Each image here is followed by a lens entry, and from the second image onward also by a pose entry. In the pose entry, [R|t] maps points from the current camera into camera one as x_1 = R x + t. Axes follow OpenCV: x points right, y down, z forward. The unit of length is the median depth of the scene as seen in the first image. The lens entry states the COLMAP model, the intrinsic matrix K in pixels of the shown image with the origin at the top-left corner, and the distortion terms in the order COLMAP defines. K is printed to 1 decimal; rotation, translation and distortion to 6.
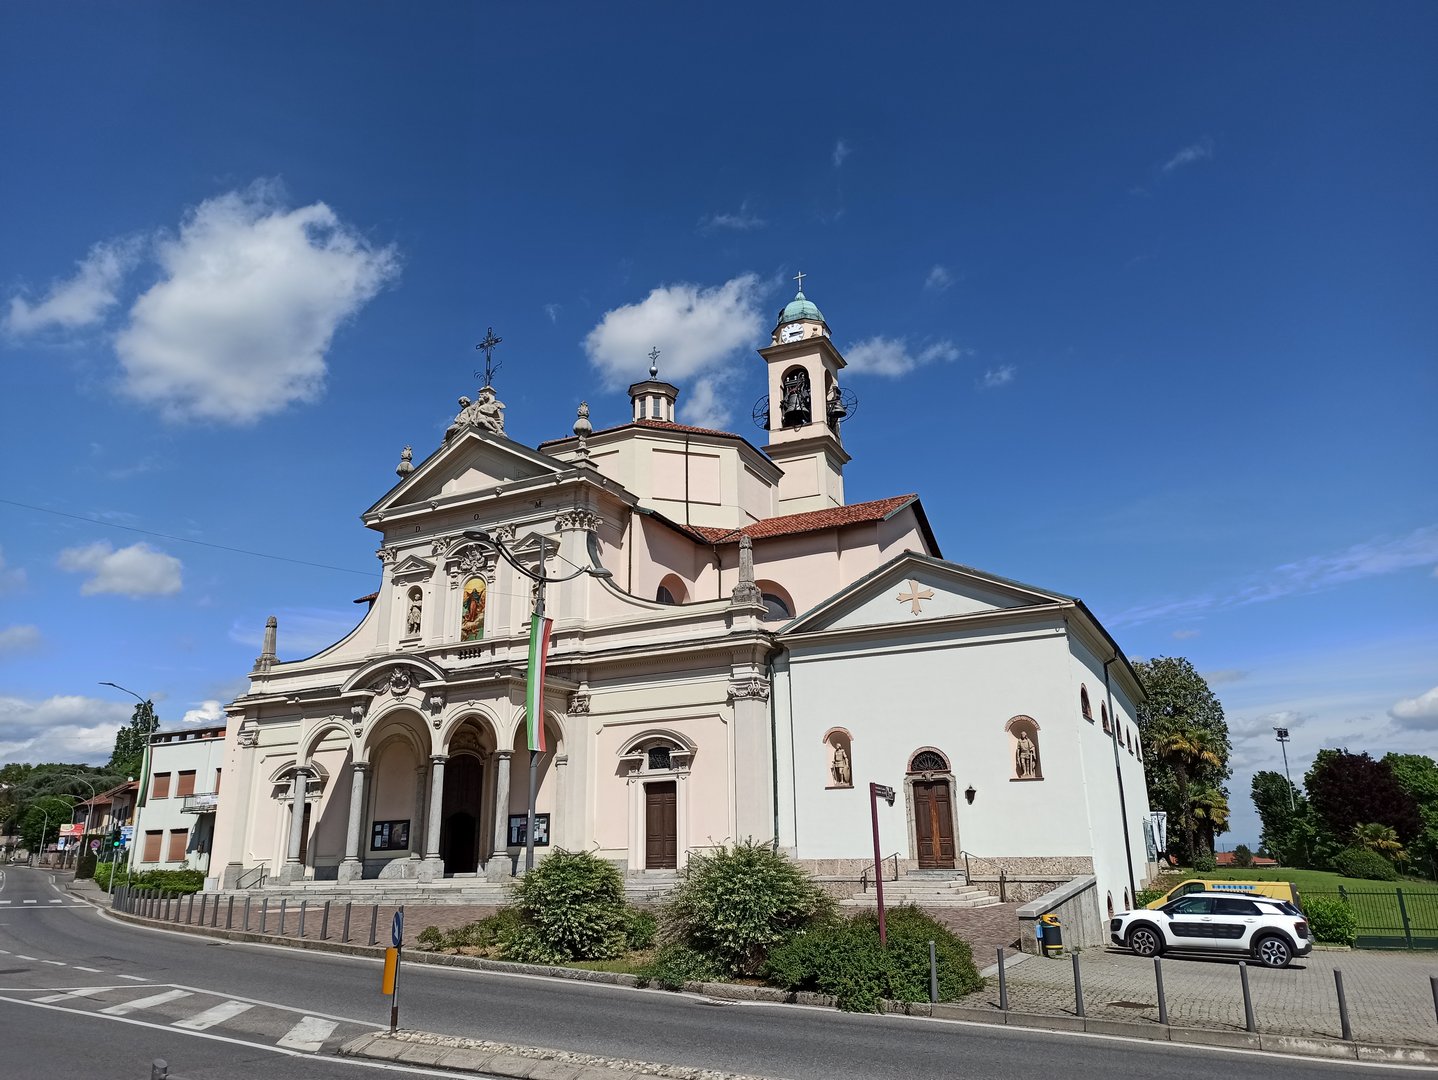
lens RADIAL K [[1027.3, 0, 719.0], [0, 1027.3, 540.0], [0, 0, 1]] dist [0.075813, -0.104221]
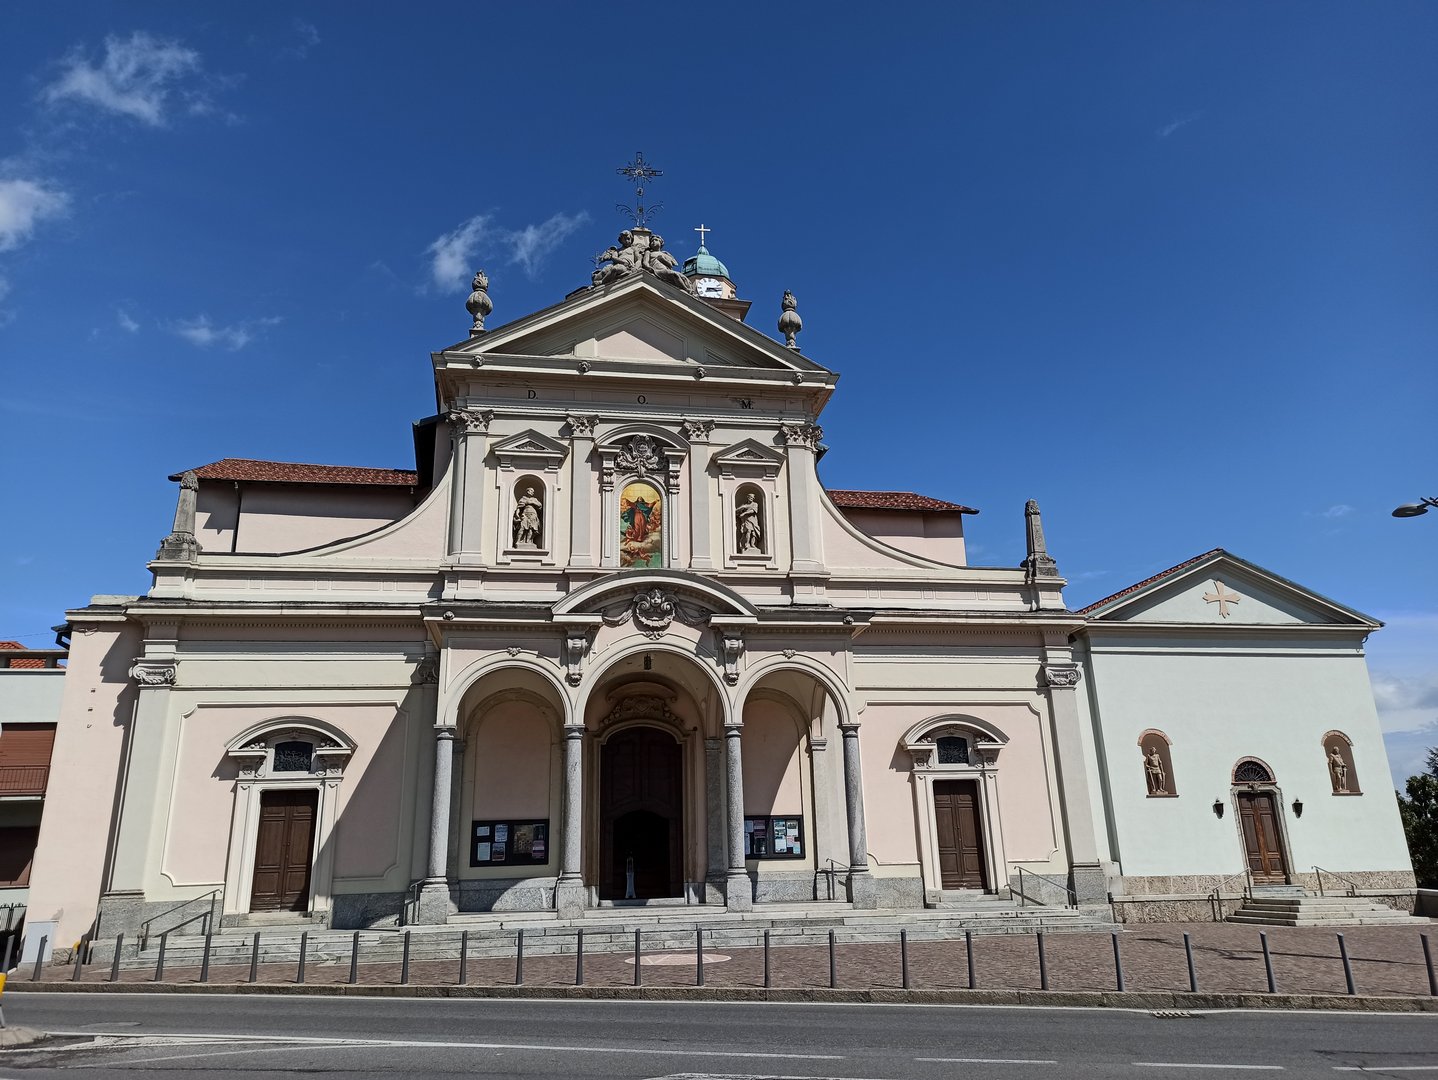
lens RADIAL K [[1027.3, 0, 719.0], [0, 1027.3, 540.0], [0, 0, 1]] dist [0.075813, -0.104221]
pose [[0.803566, 0.178636, 0.567777, -0.632227], [-0.165421, 0.983347, -0.075267, 0.129295], [-0.571767, -0.033440, 0.819734, 0.412368]]
